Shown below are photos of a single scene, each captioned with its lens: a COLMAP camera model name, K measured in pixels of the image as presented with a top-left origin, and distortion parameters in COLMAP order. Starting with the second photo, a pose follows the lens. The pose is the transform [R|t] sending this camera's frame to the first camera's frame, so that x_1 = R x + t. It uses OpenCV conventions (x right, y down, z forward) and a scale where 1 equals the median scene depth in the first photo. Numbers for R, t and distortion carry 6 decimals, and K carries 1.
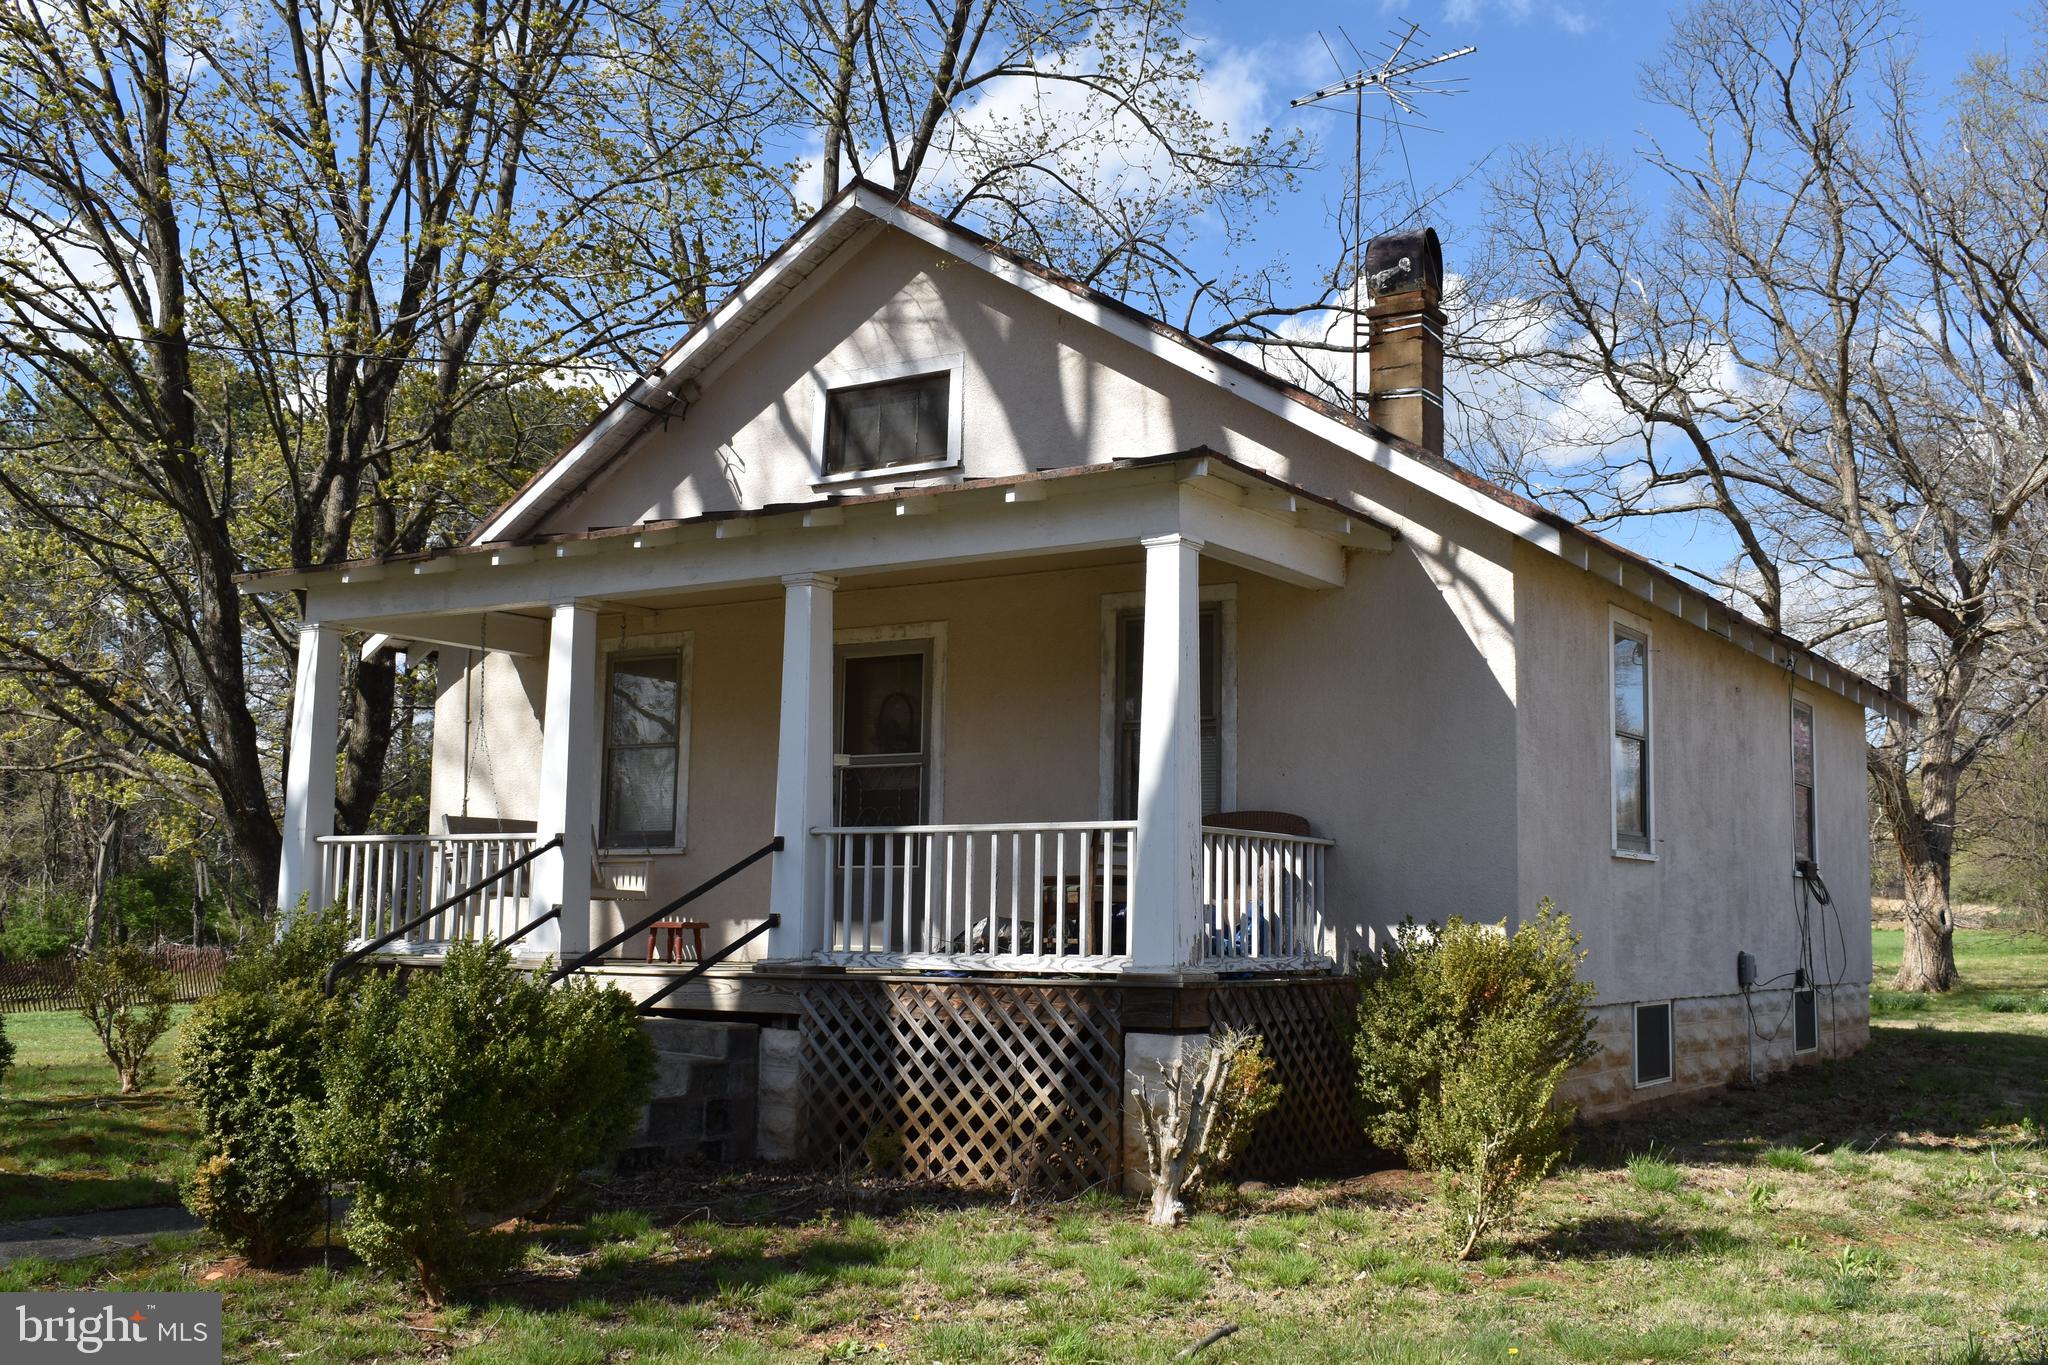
lens RADIAL K [[2068.8, 0, 1024.0], [0, 2068.8, 682.5], [0, 0, 1]] dist [-0.057323, 0.000973]
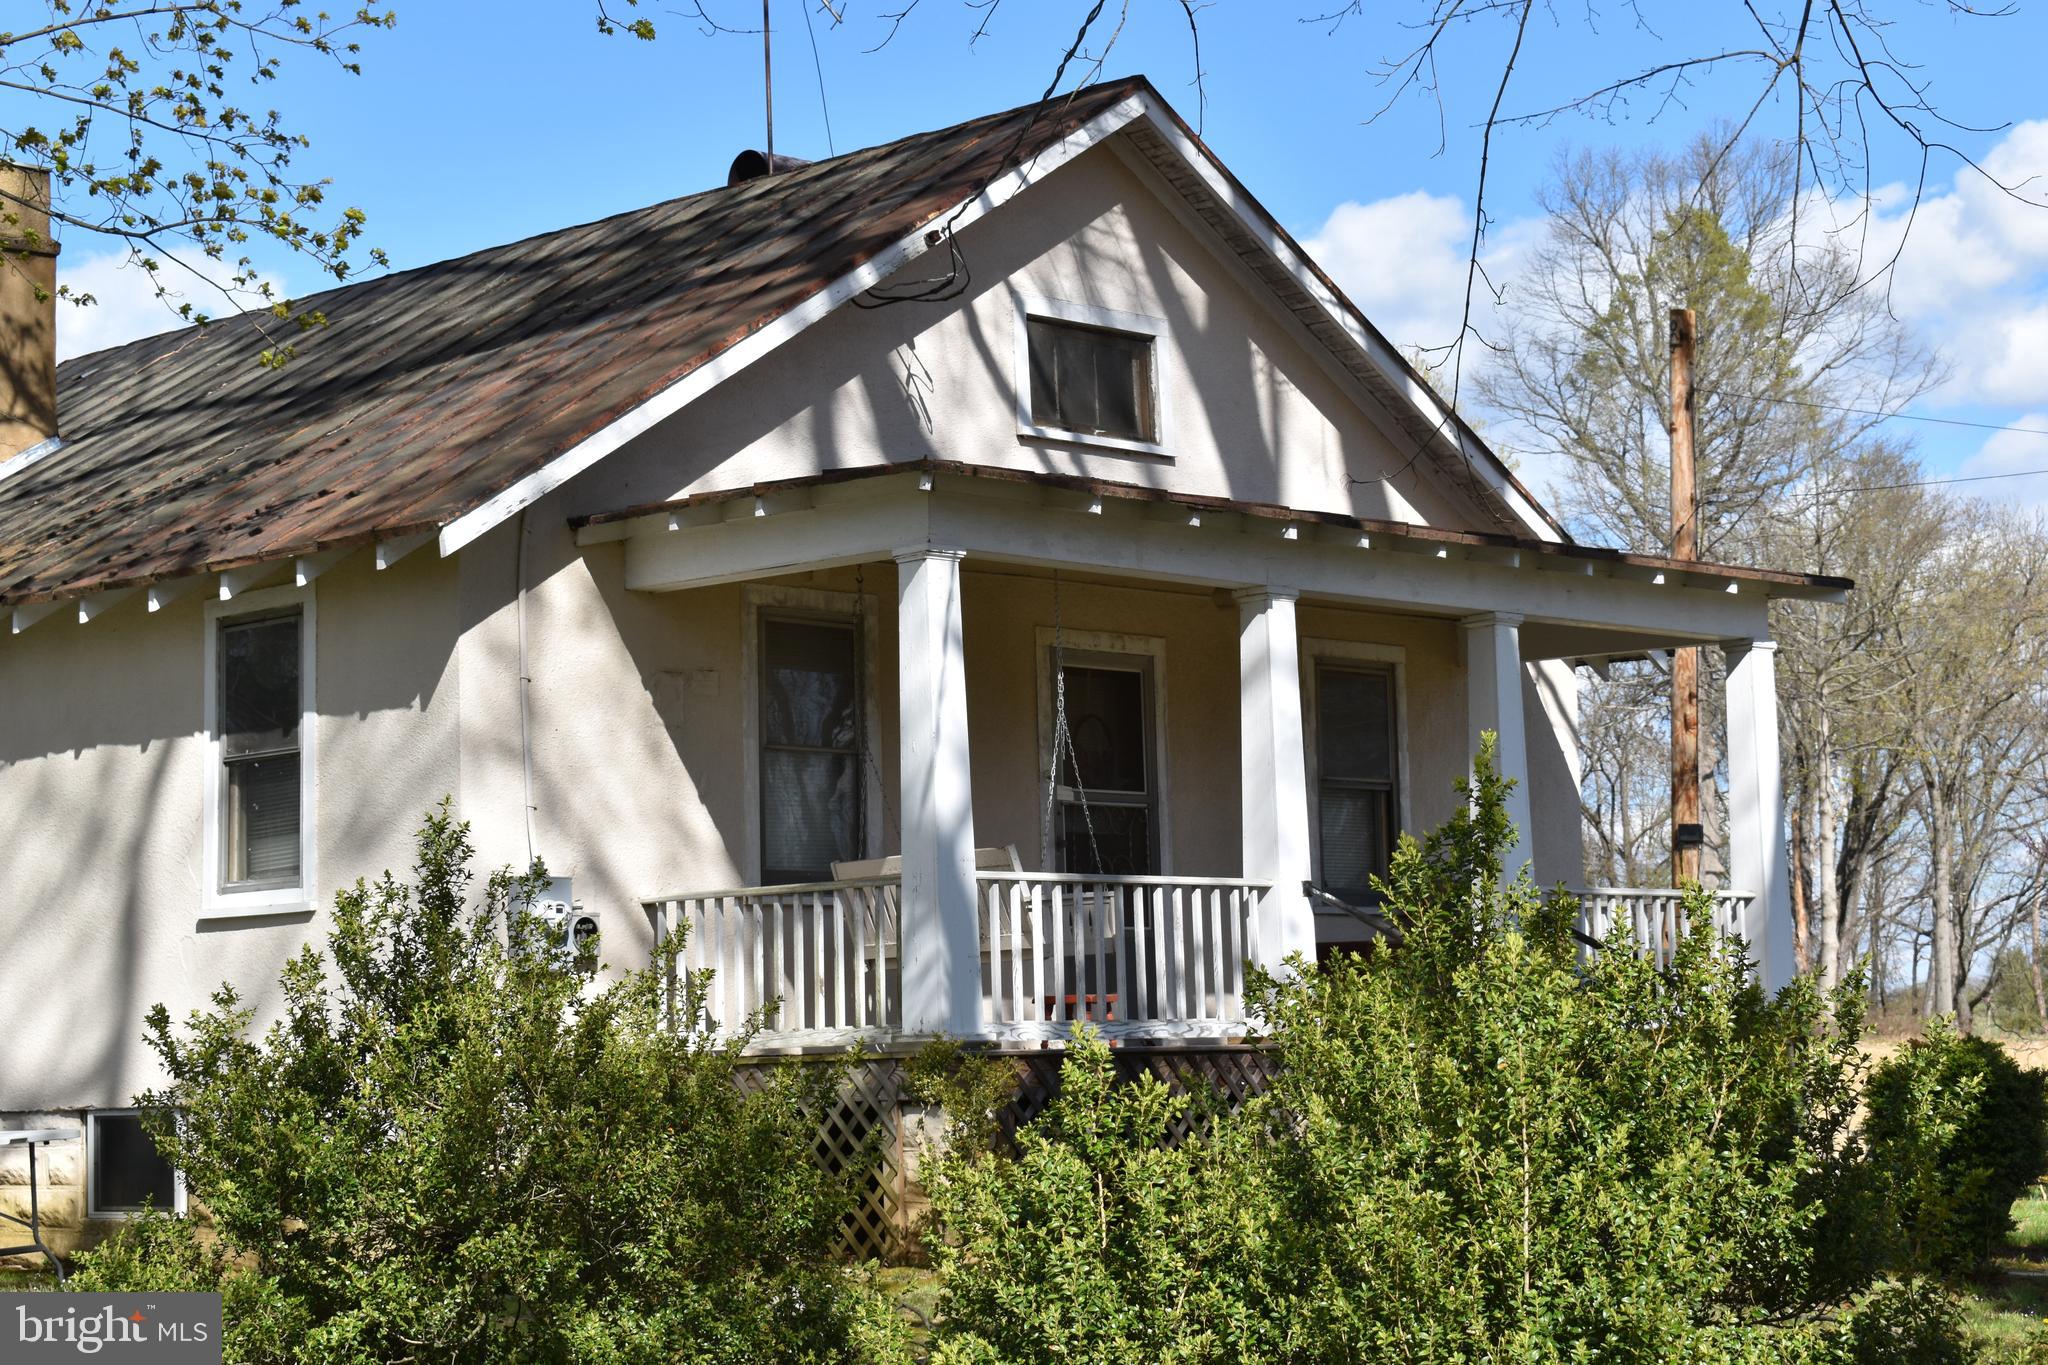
lens RADIAL K [[3930.2, 0, 1024.0], [0, 3930.2, 682.5], [0, 0, 1]] dist [-0.246522, -0.000257]
pose [[0.196253, 0.079241, 0.977346, -1.927593], [-0.088029, 0.994128, -0.062925, 0.112276], [-0.976594, -0.073686, 0.202076, 0.875769]]
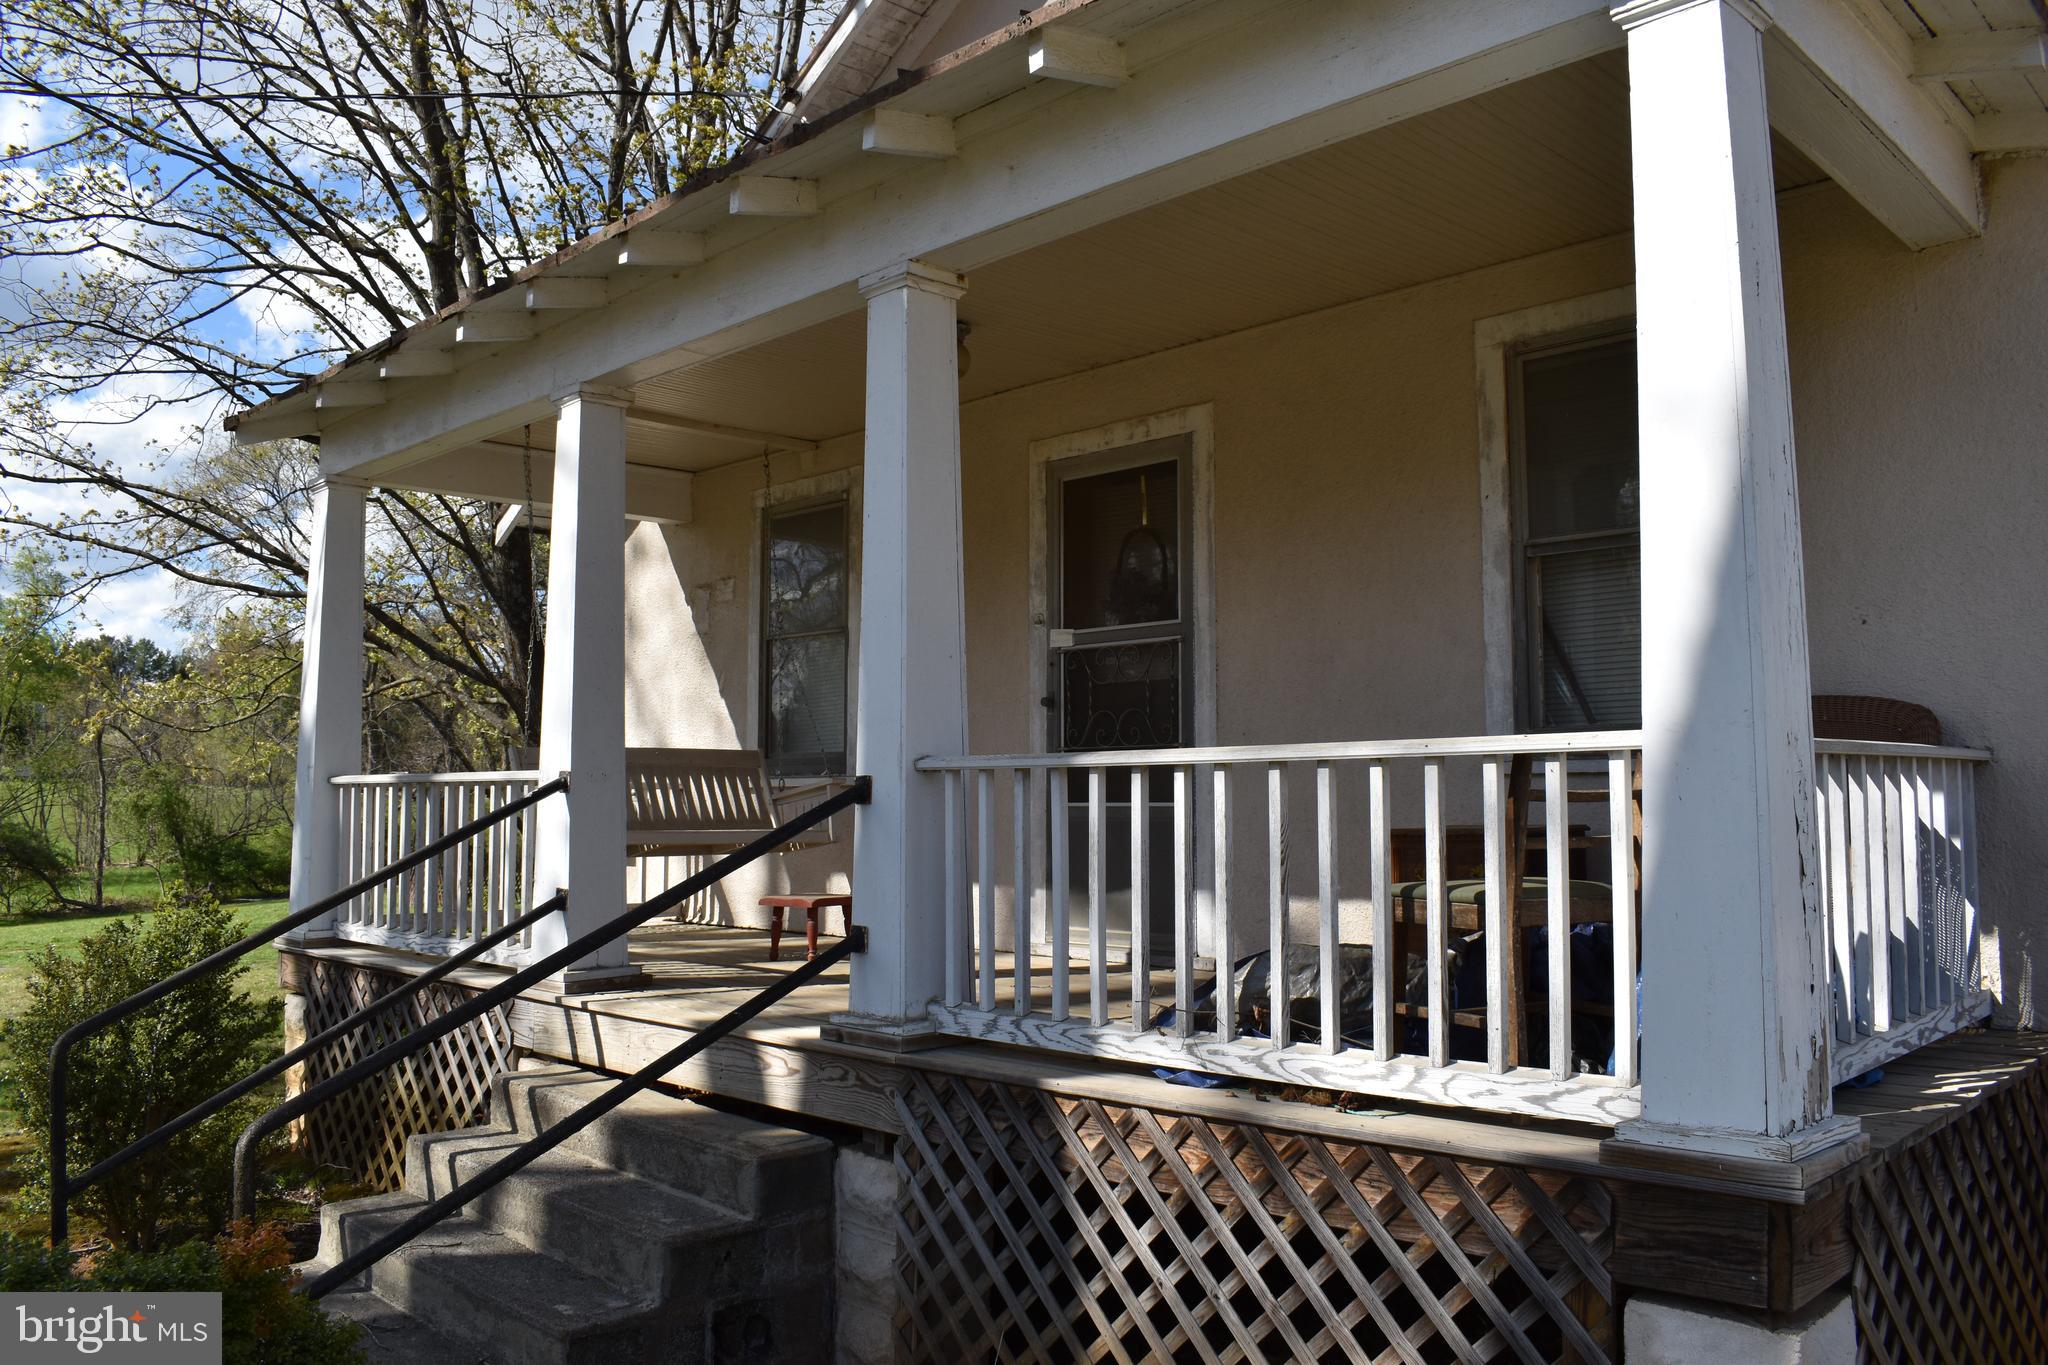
lens RADIAL K [[1593.1, 0, 1024.0], [0, 1593.1, 682.5], [0, 0, 1]] dist [-0.099275, 0.000264]
pose [[0.976981, -0.034912, -0.210450, 0.004929], [0.044412, 0.998189, 0.040581, 0.037522], [0.208652, -0.048994, 0.976762, 0.631058]]
